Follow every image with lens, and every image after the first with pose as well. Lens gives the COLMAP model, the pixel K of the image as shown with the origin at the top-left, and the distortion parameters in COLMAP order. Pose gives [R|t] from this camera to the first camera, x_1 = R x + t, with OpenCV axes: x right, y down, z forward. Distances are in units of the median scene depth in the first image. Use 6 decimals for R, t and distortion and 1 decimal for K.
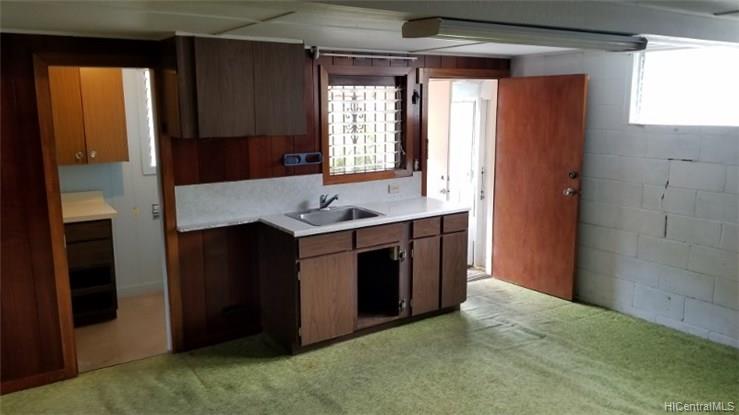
lens RADIAL K [[580.6, 0, 360.7], [0, 580.6, 199.7], [0, 0, 1]] dist [0.078602, -0.140256]
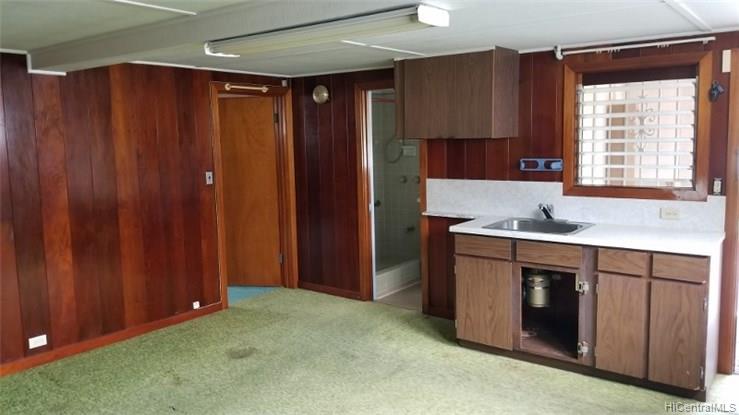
lens RADIAL K [[580.6, 0, 360.7], [0, 580.6, 199.7], [0, 0, 1]] dist [0.078602, -0.140256]
pose [[0.309962, 0.107528, -0.944649, 0.731724], [-0.134537, 0.988546, 0.068380, -0.039770], [0.941182, 0.105895, 0.320878, 0.424523]]
